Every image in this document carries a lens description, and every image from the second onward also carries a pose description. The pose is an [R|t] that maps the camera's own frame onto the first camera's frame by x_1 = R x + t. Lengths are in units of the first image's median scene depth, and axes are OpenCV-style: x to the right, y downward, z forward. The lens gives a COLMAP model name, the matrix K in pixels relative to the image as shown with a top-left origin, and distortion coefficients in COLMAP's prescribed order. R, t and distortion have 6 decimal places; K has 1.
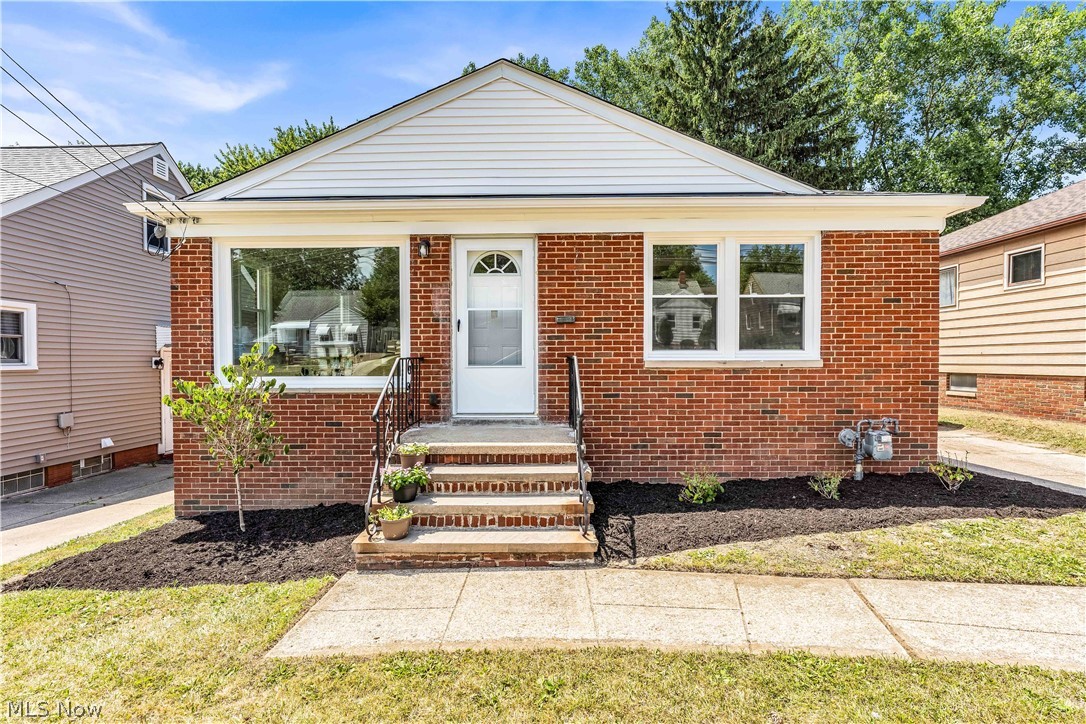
lens RADIAL K [[452.3, 0, 543.0], [0, 452.3, 362.0], [0, 0, 1]] dist [-0.001470, -0.000222]
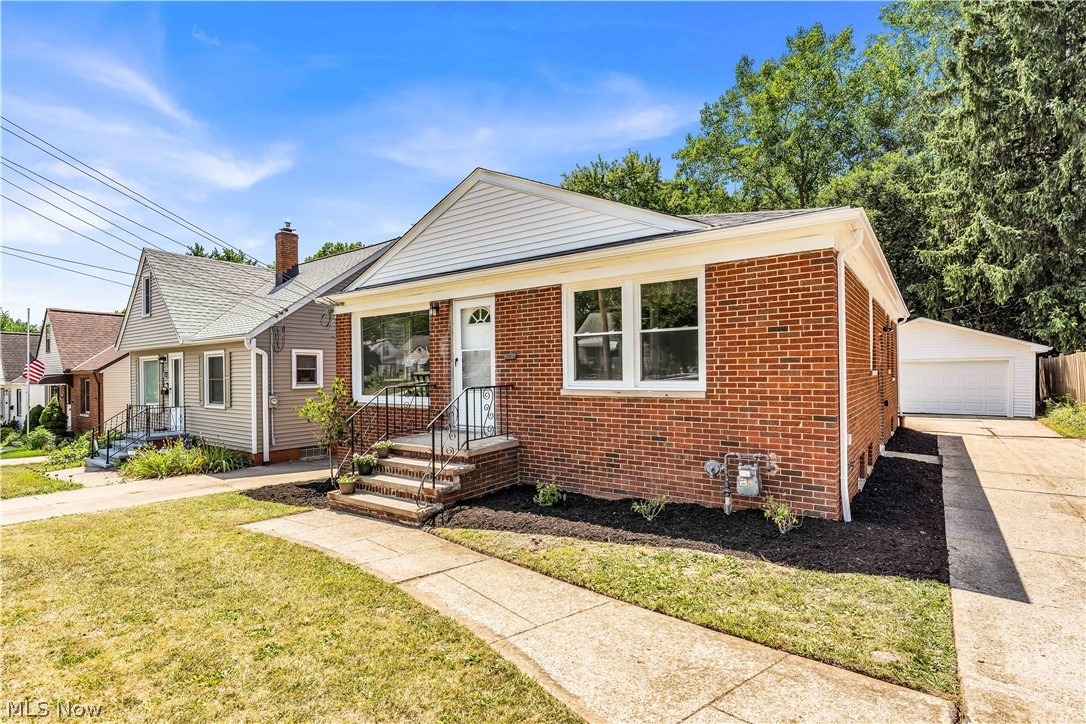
lens RADIAL K [[439.2, 0, 538.4], [0, 439.2, 369.4], [0, 0, 1]] dist [-0.001070, -0.000104]
pose [[0.854201, -0.011757, -0.519810, 0.799940], [0.004291, 0.999870, -0.015564, -0.038839], [0.519926, 0.011064, 0.854140, -0.040456]]
